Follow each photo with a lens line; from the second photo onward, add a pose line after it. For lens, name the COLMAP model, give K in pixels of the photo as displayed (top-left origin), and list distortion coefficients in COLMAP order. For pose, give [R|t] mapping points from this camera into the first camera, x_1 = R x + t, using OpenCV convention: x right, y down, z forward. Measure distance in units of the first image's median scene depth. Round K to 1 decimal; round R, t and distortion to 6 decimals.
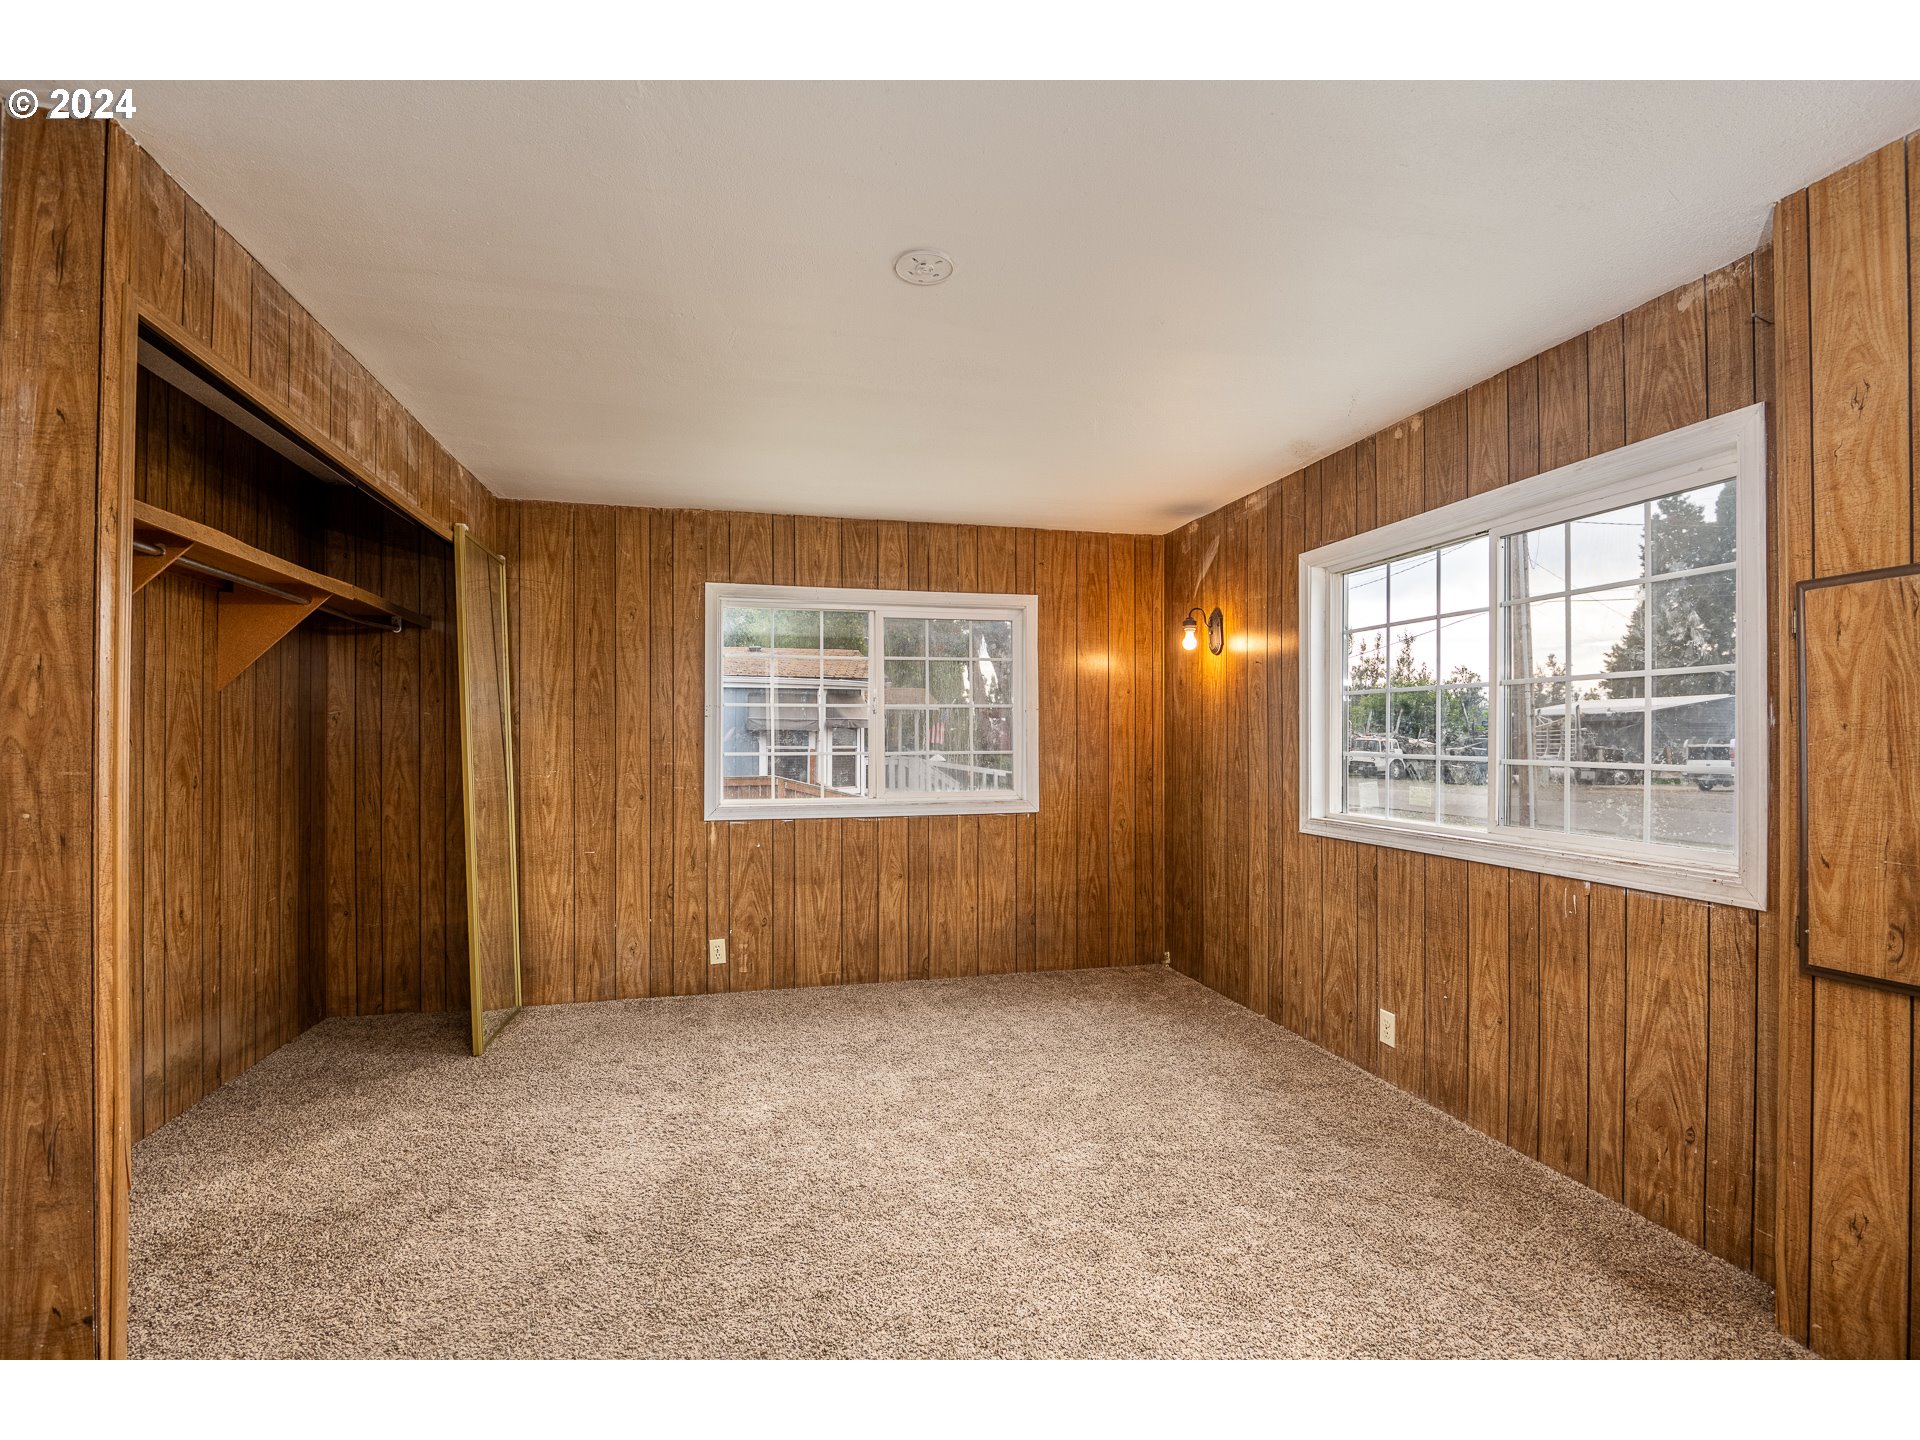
lens RADIAL K [[894.2, 0, 968.1], [0, 894.2, 740.8], [0, 0, 1]] dist [-0.016549, -0.002213]
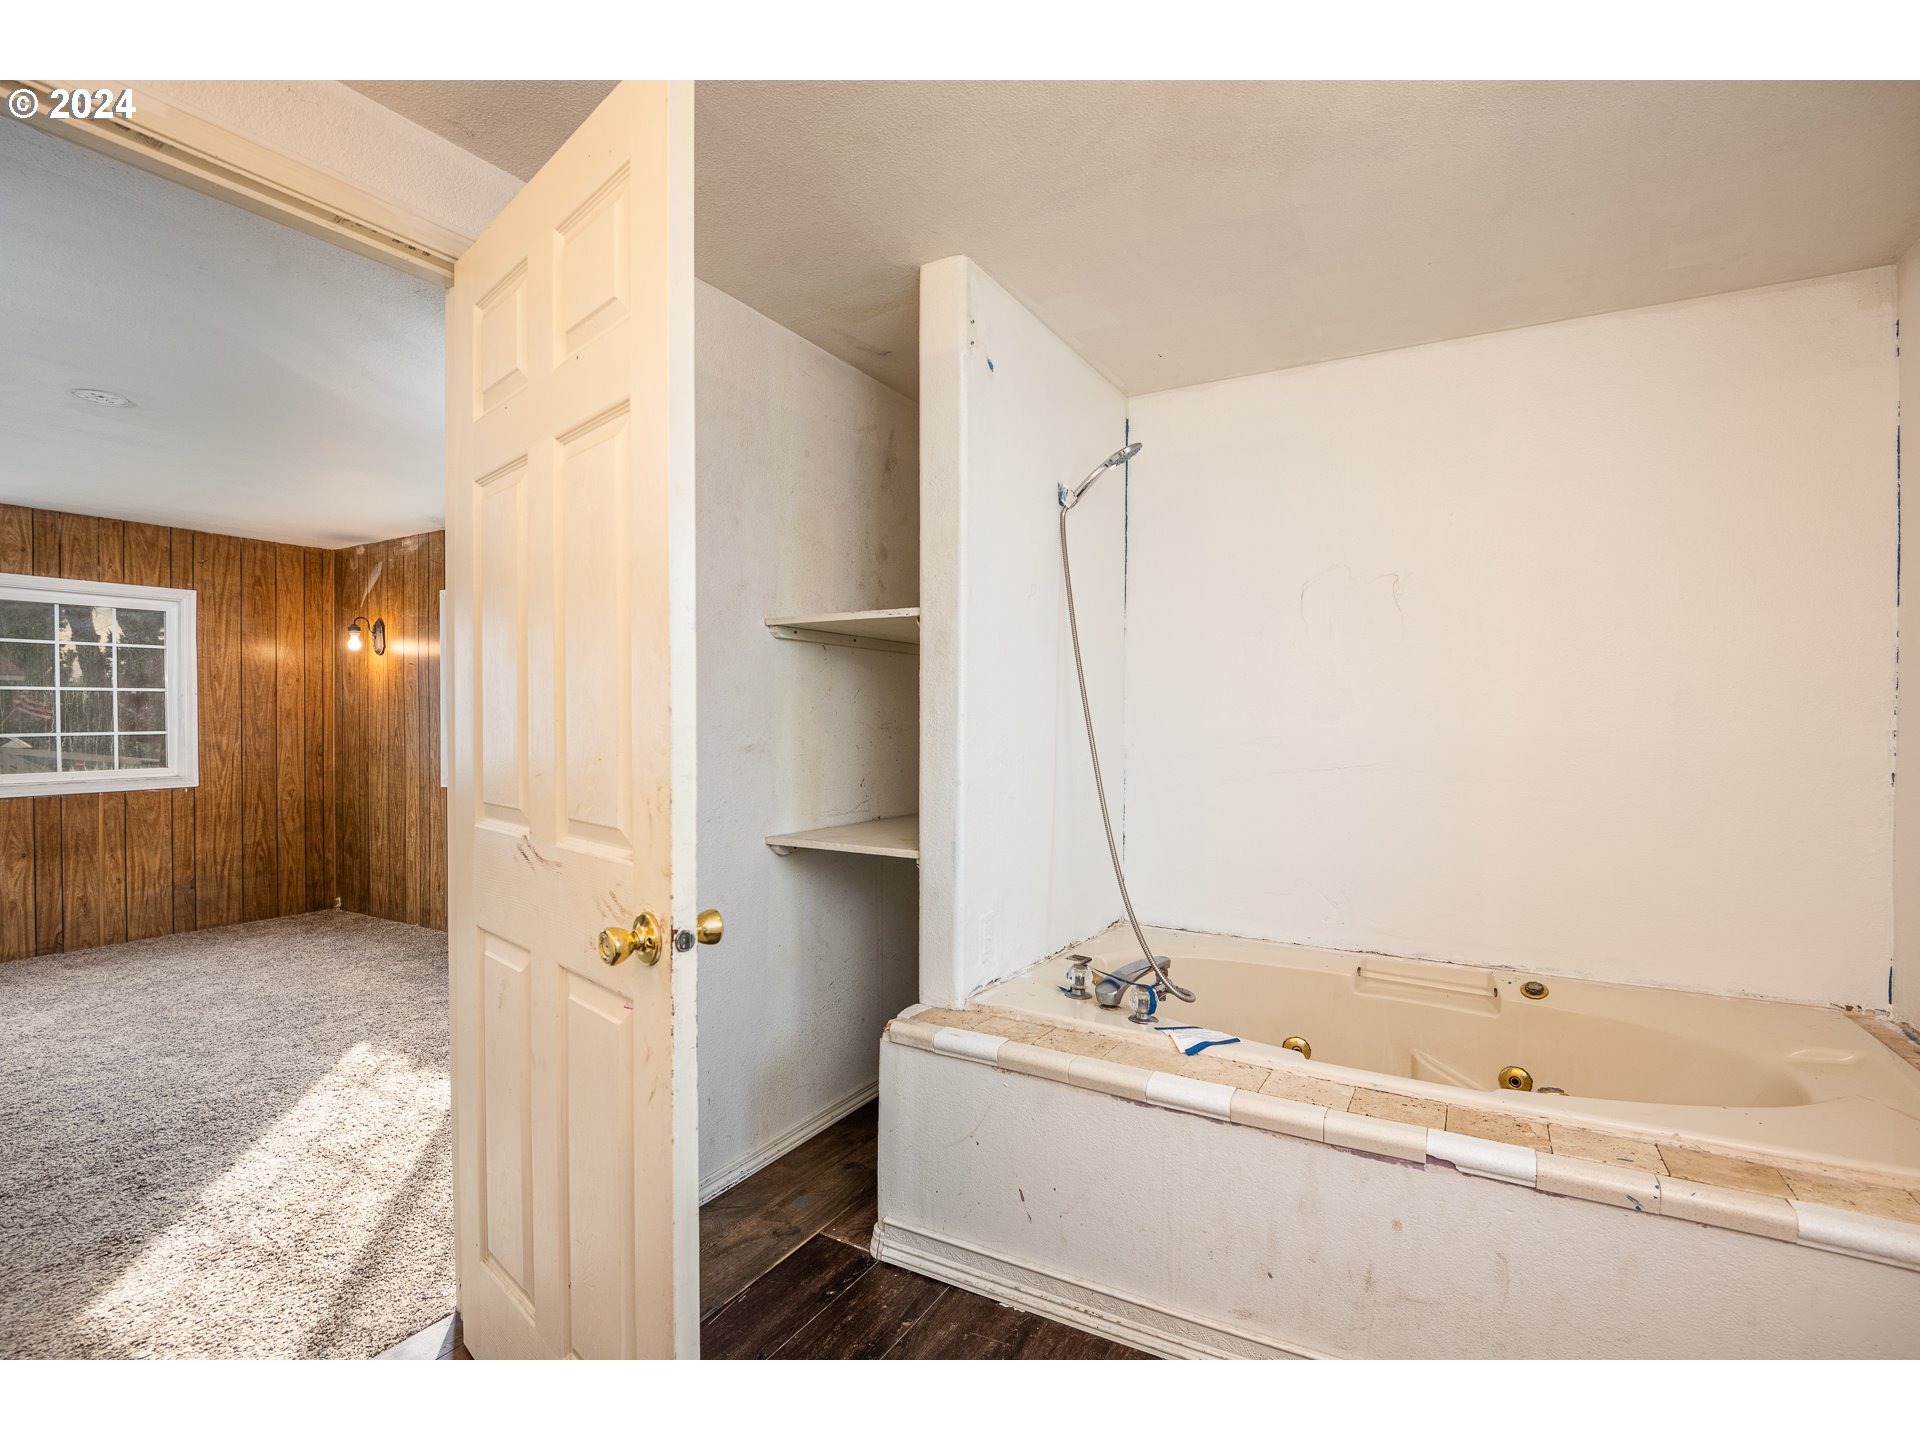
lens RADIAL K [[894.2, 0, 989.9], [0, 894.2, 725.4], [0, 0, 1]] dist [-0.016549, -0.002213]
pose [[0.685982, -0.004033, 0.727607, -0.042936], [-0.000087, 0.999984, 0.005625, -0.002474], [-0.727618, -0.003922, 0.685971, -0.472202]]
